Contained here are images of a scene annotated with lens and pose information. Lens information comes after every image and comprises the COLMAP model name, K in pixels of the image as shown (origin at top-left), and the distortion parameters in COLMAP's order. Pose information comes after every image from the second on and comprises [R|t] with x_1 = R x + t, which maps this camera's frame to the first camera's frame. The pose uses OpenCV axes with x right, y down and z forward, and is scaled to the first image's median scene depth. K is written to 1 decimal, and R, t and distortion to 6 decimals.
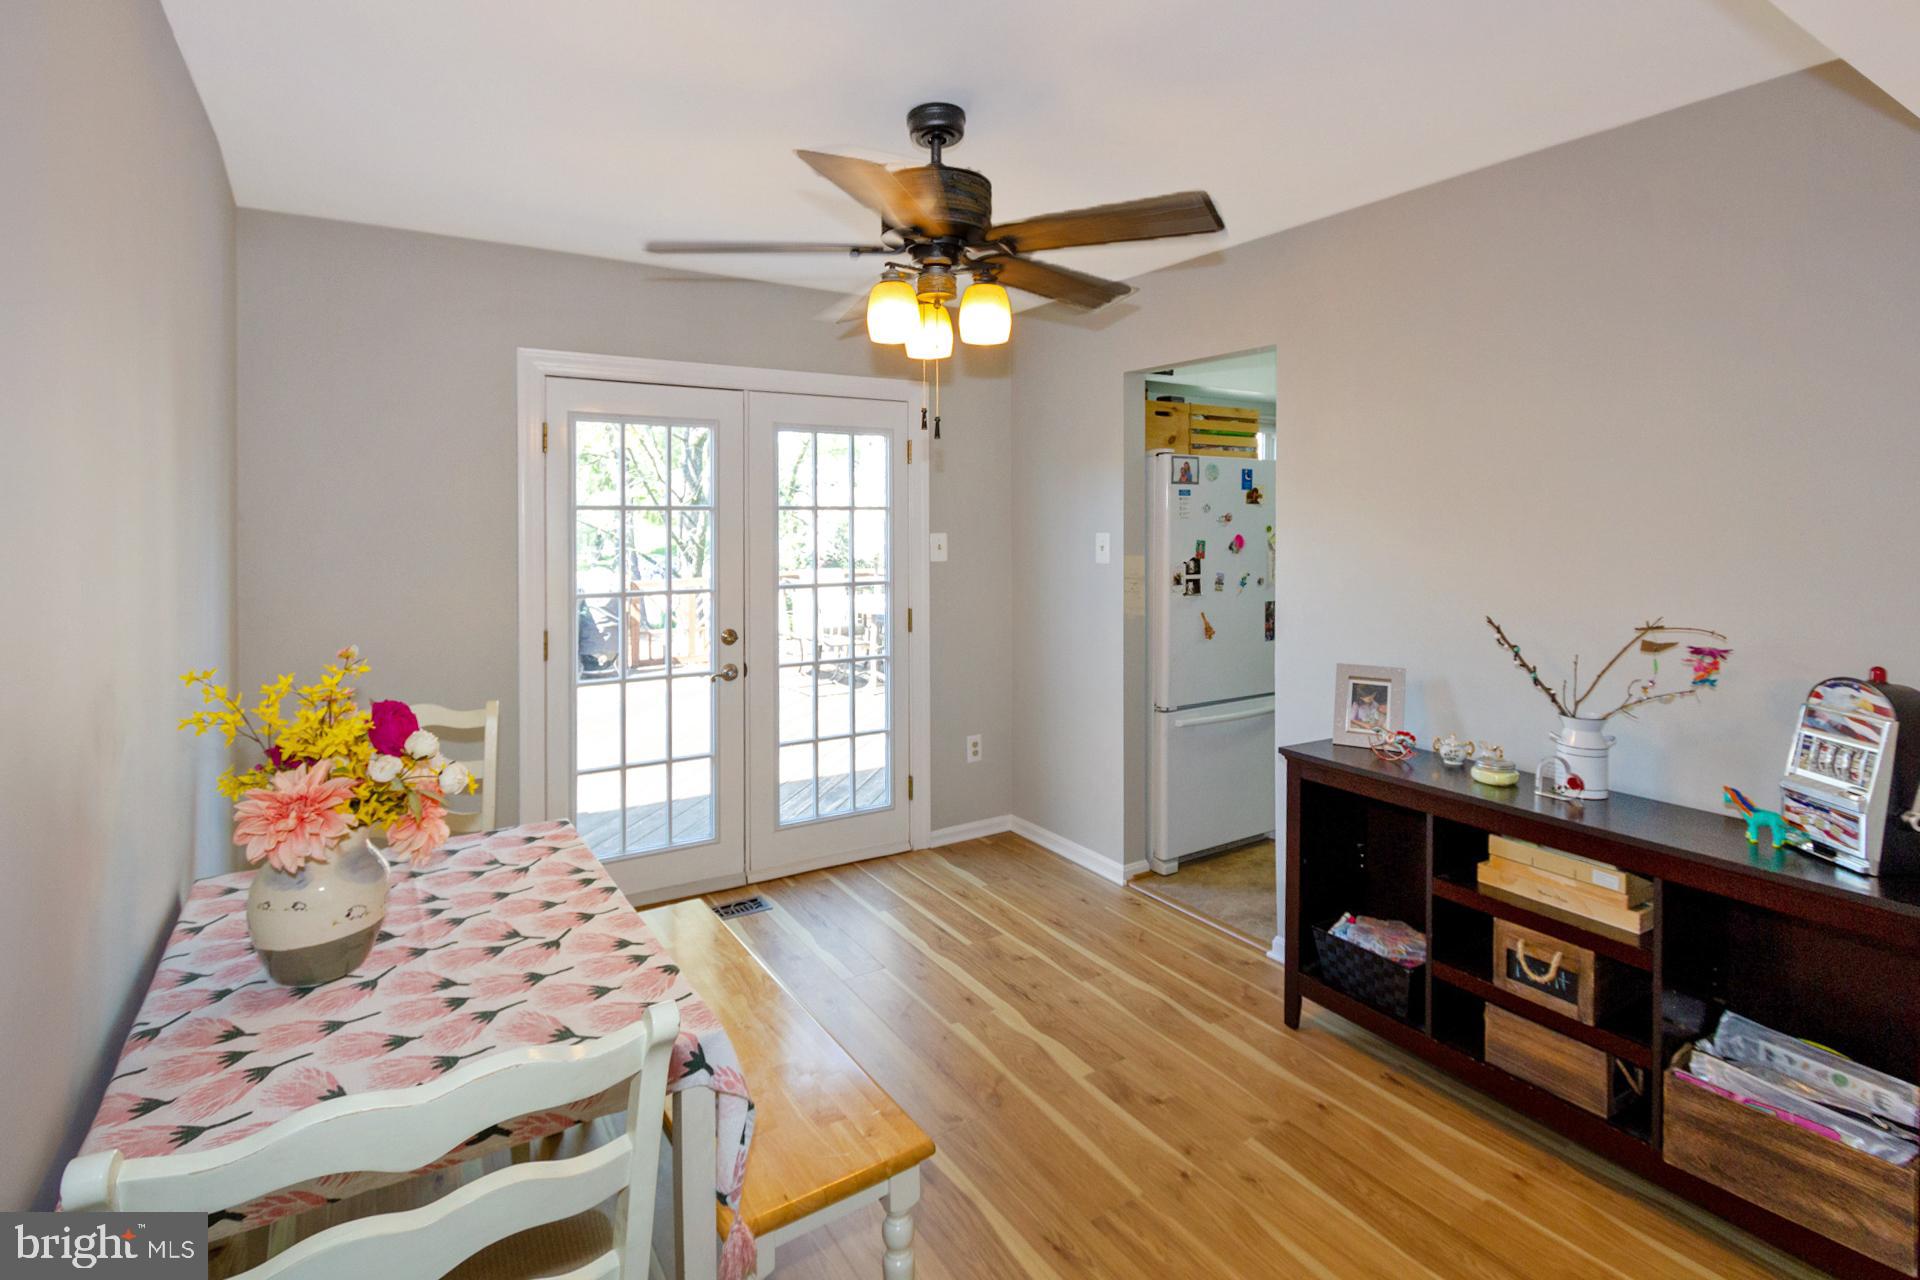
lens RADIAL K [[922.3, 0, 959.1], [0, 922.3, 531.3], [0, 0, 1]] dist [-0.000538, -0.000121]
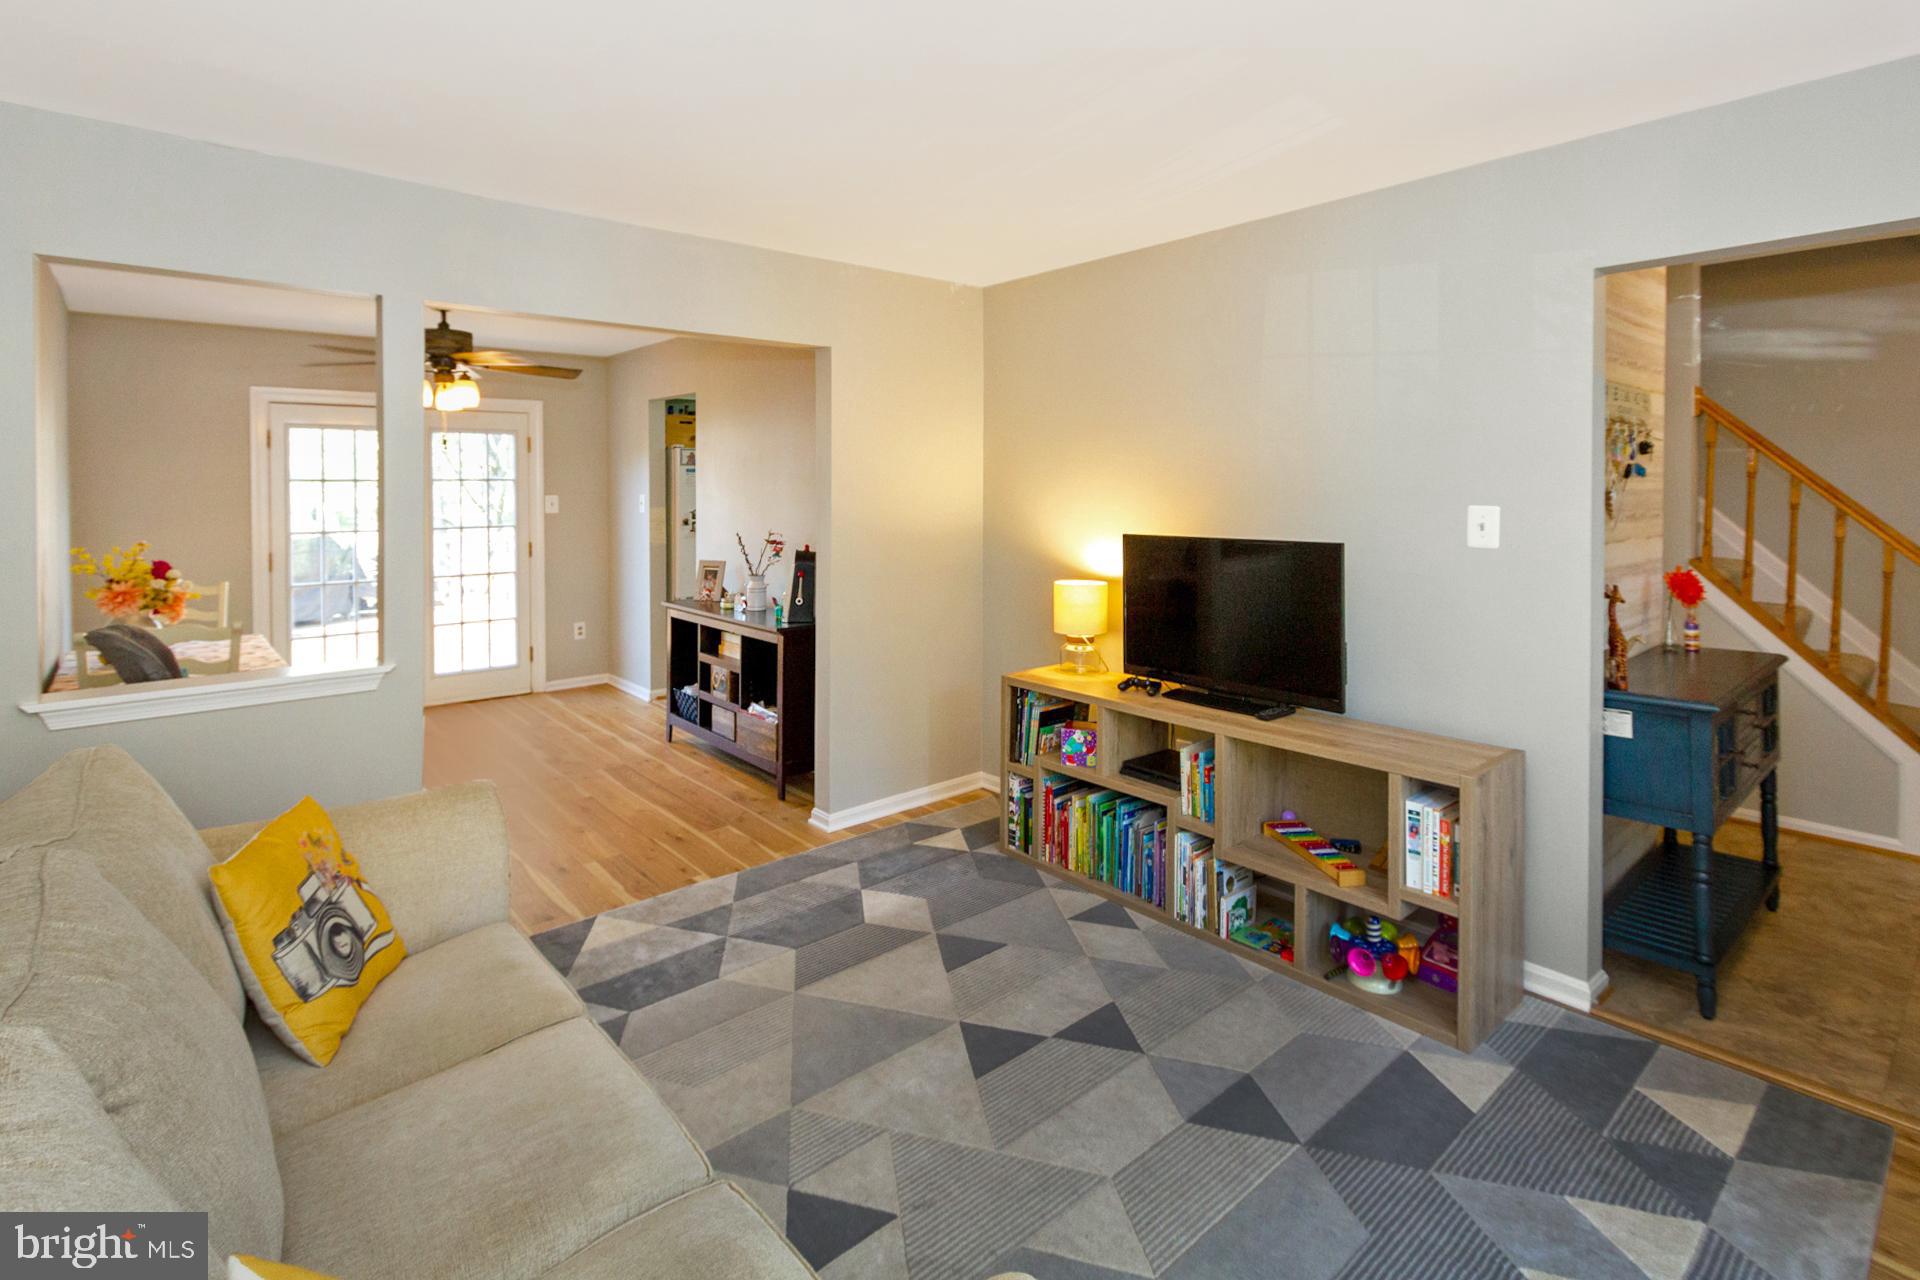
lens RADIAL K [[919.9, 0, 958.7], [0, 919.9, 492.5], [0, 0, 1]] dist [0.000924, 0.000094]
pose [[0.988993, -0.004285, 0.147898, 0.479401], [0.004493, 0.999989, -0.001072, 0.002150], [-0.147891, 0.001725, 0.989002, -0.742269]]
